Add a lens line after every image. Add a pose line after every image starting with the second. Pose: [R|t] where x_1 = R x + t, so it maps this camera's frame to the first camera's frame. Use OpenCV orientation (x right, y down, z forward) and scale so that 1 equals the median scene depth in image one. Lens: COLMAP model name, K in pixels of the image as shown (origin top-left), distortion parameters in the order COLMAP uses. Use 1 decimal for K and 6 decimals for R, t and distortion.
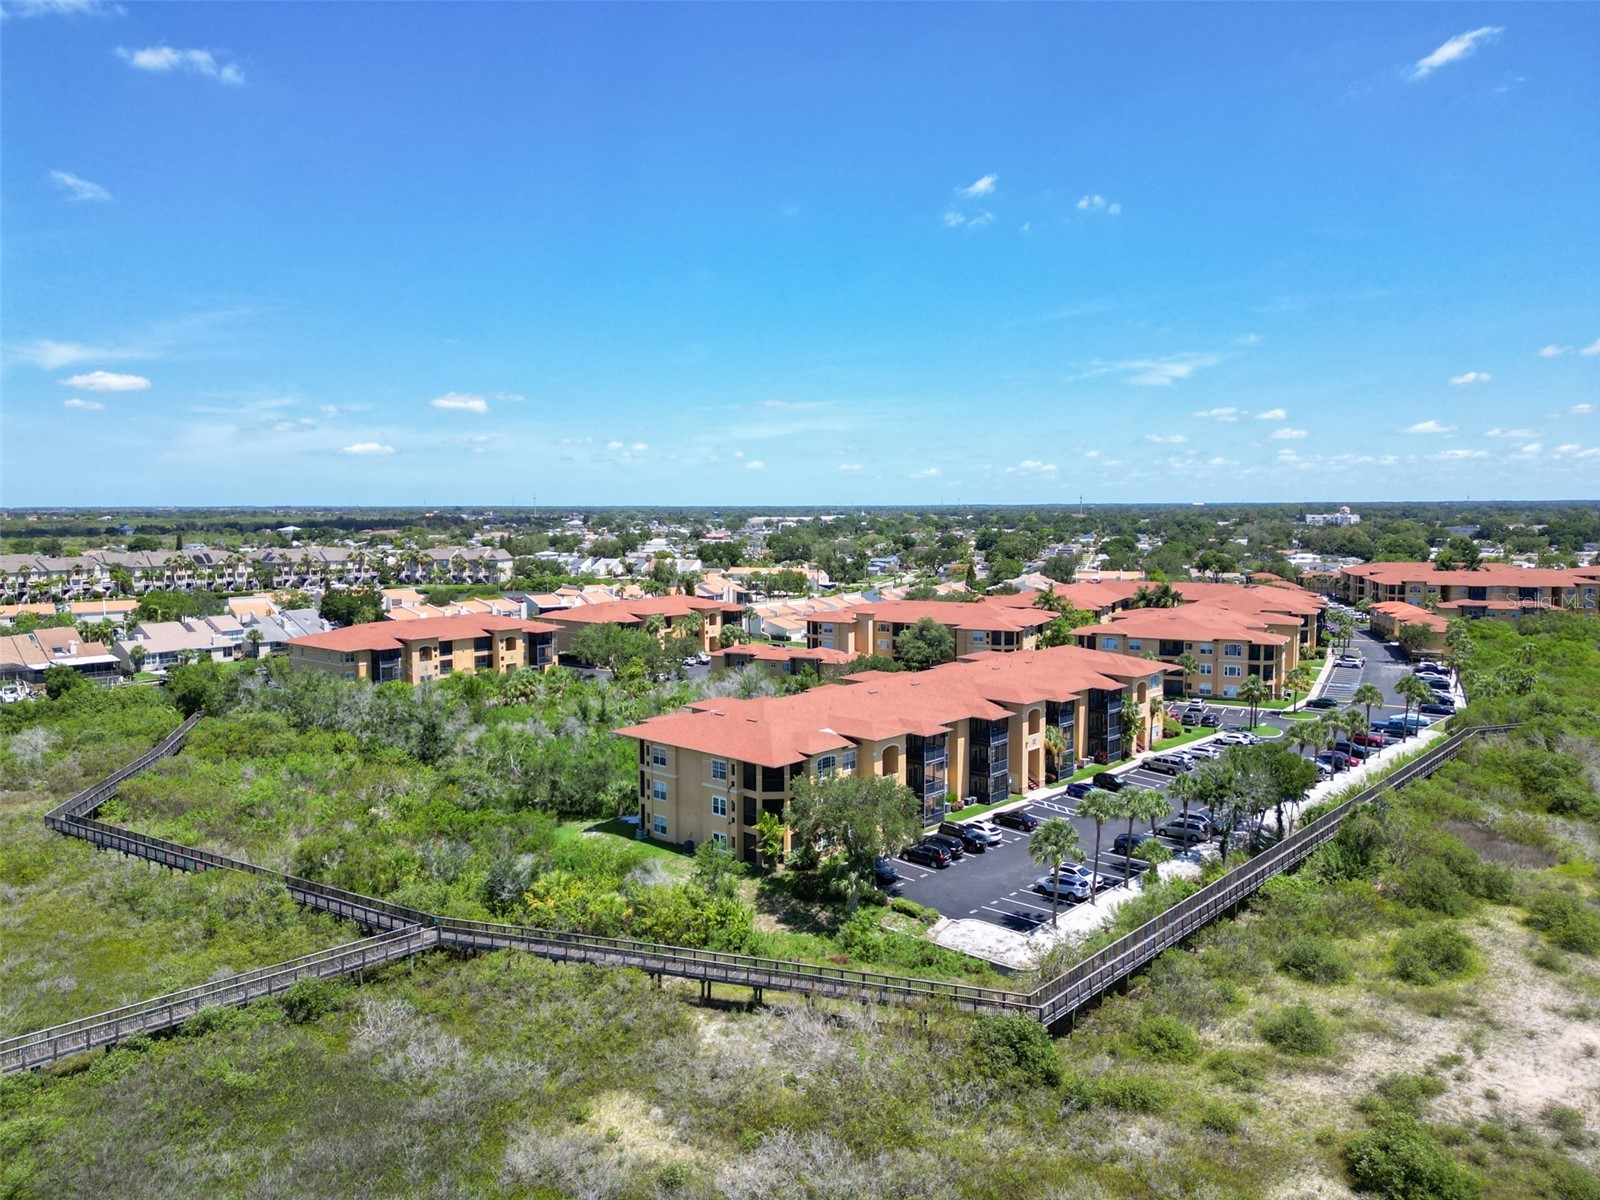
lens RADIAL K [[1129.5, 0, 800.5], [0, 1129.5, 559.8], [0, 0, 1]] dist [0.094103, -0.127337]
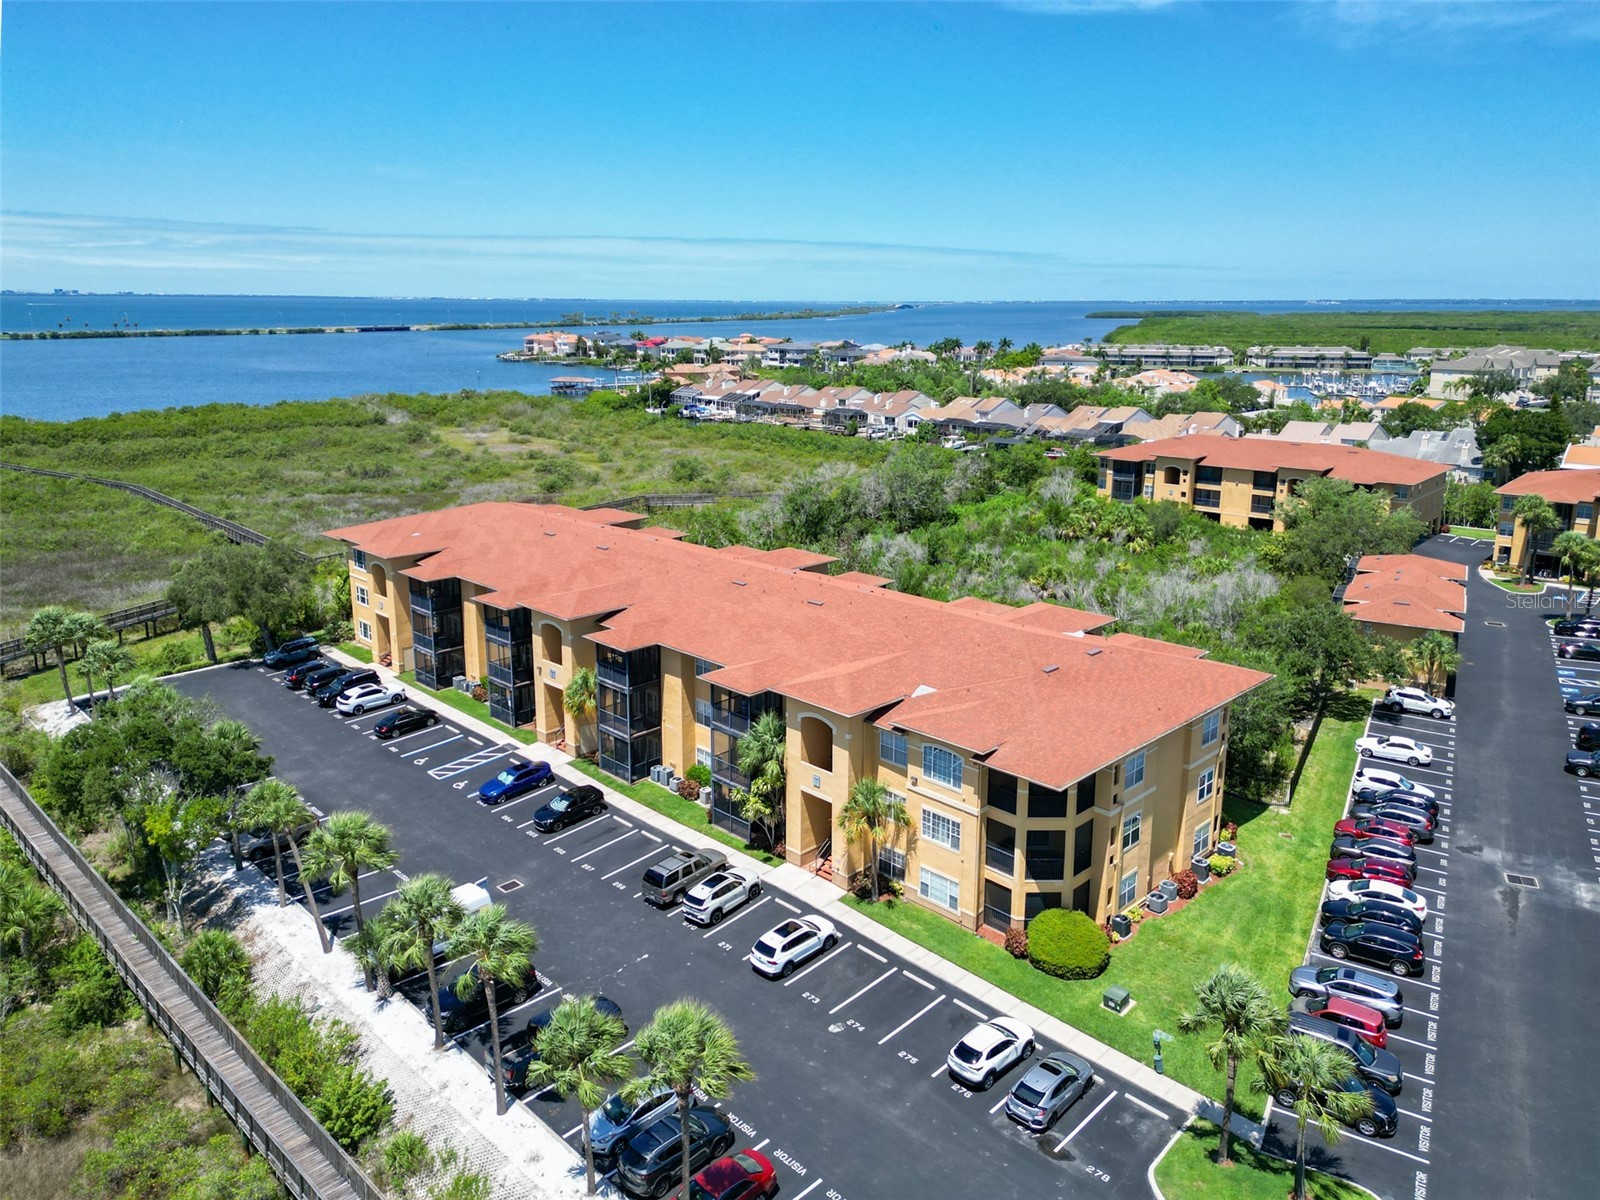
lens RADIAL K [[1129.5, 0, 800.5], [0, 1129.5, 559.8], [0, 0, 1]] dist [0.094103, -0.127337]
pose [[-0.042456, 0.223546, -0.973768, 0.364787], [-0.051180, 0.972881, 0.225574, -0.023507], [0.997787, 0.059415, -0.029863, 0.525787]]
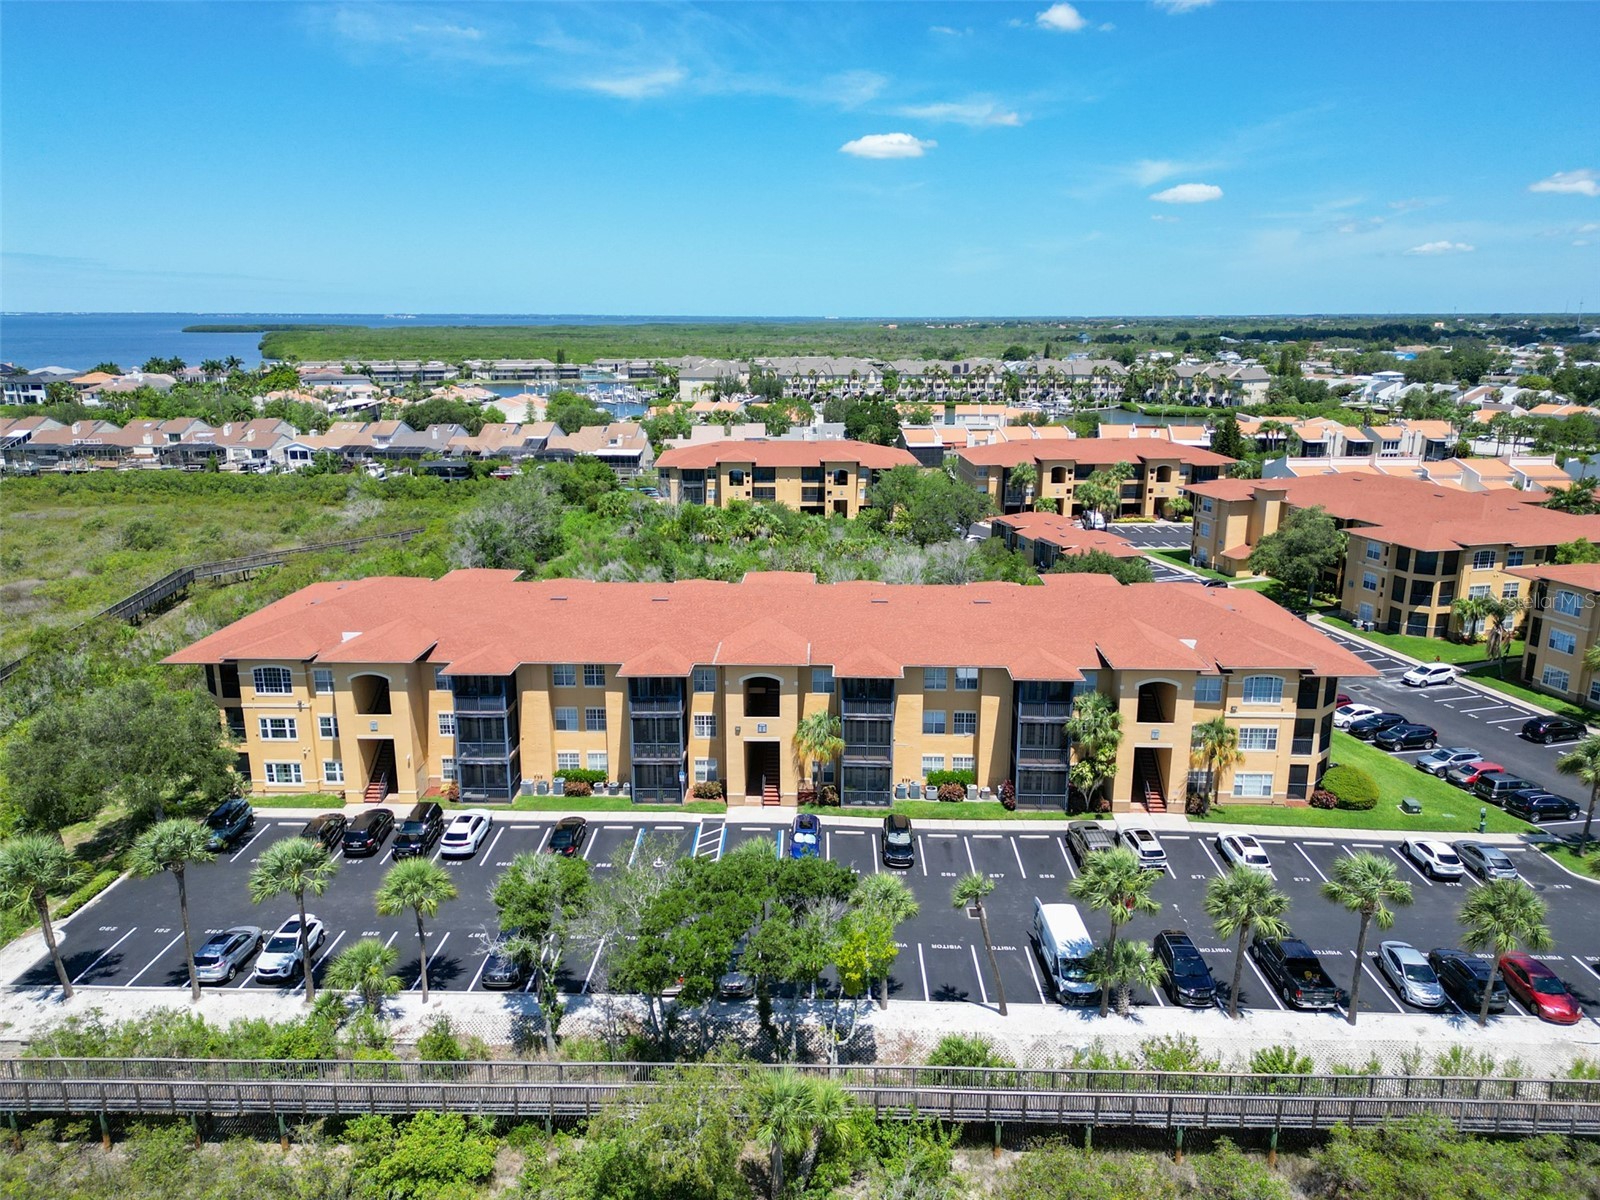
lens RADIAL K [[1107.4, 0, 800.0], [0, 1107.4, 600.0], [0, 0, 1]] dist [0.098537, -0.120587]
pose [[0.654373, 0.188684, -0.732253, 0.289870], [-0.038283, 0.975393, 0.217125, -0.016051], [0.755203, -0.114048, 0.645494, 0.294595]]
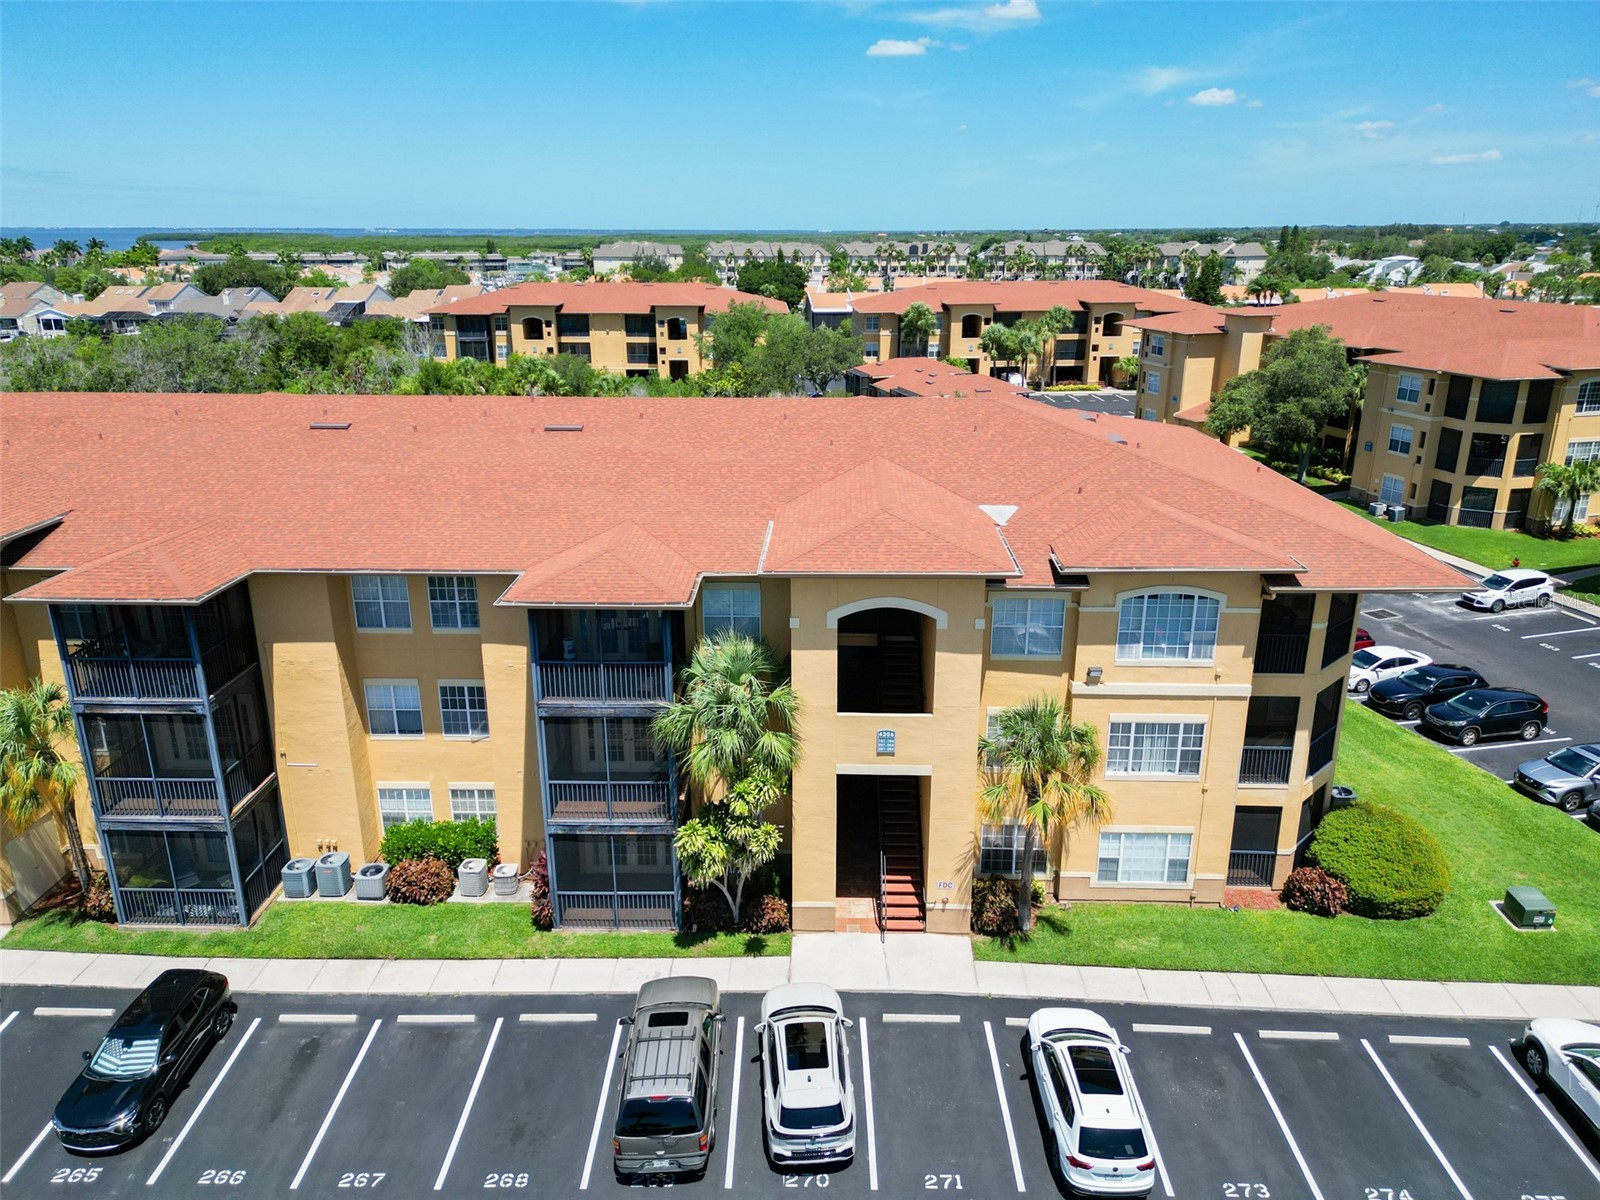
lens RADIAL K [[1107.4, 0, 800.0], [0, 1107.4, 600.0], [0, 0, 1]] dist [0.098537, -0.120587]
pose [[0.657978, 0.237258, -0.714684, 0.221395], [-0.036757, 0.958057, 0.284211, 0.028090], [0.752139, -0.160735, 0.639101, 0.456367]]
